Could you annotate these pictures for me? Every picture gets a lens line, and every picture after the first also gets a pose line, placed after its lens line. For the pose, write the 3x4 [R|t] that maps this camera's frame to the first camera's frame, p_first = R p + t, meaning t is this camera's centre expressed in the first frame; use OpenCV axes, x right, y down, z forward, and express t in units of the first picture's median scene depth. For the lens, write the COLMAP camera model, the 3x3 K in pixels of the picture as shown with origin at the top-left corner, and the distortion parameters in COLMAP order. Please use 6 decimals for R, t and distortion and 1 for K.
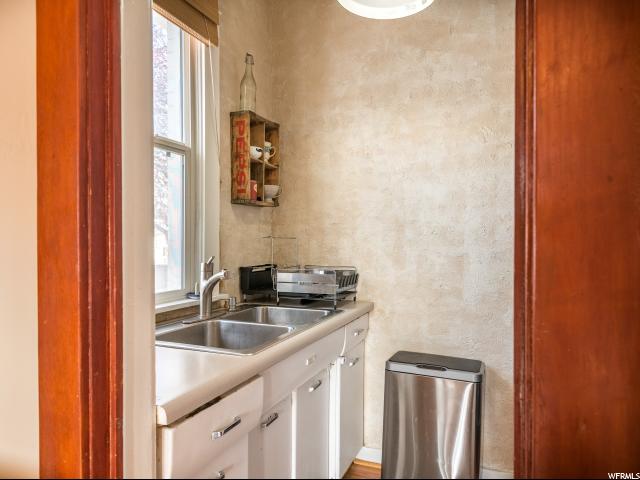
lens RADIAL K [[370.0, 0, 323.8], [0, 370.0, 242.0], [0, 0, 1]] dist [0.005833, -0.001463]
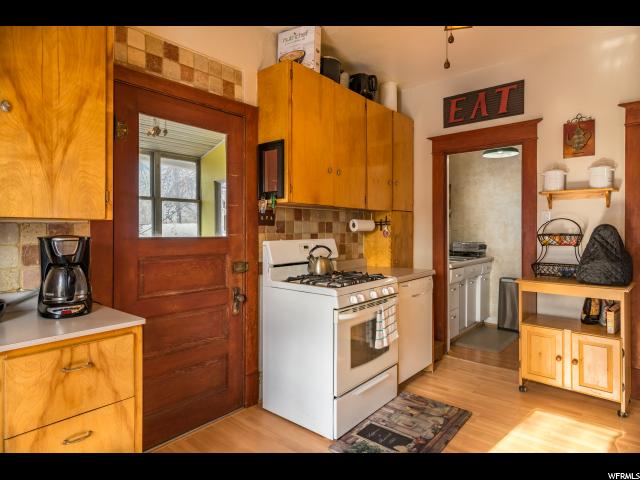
lens RADIAL K [[370.0, 0, 313.2], [0, 370.0, 234.1], [0, 0, 1]] dist [0.005833, -0.001463]
pose [[0.957501, -0.003360, -0.288411, -0.294289], [0.004241, 0.999988, 0.002428, 0.002610], [0.288400, -0.003548, 0.957504, -1.646414]]
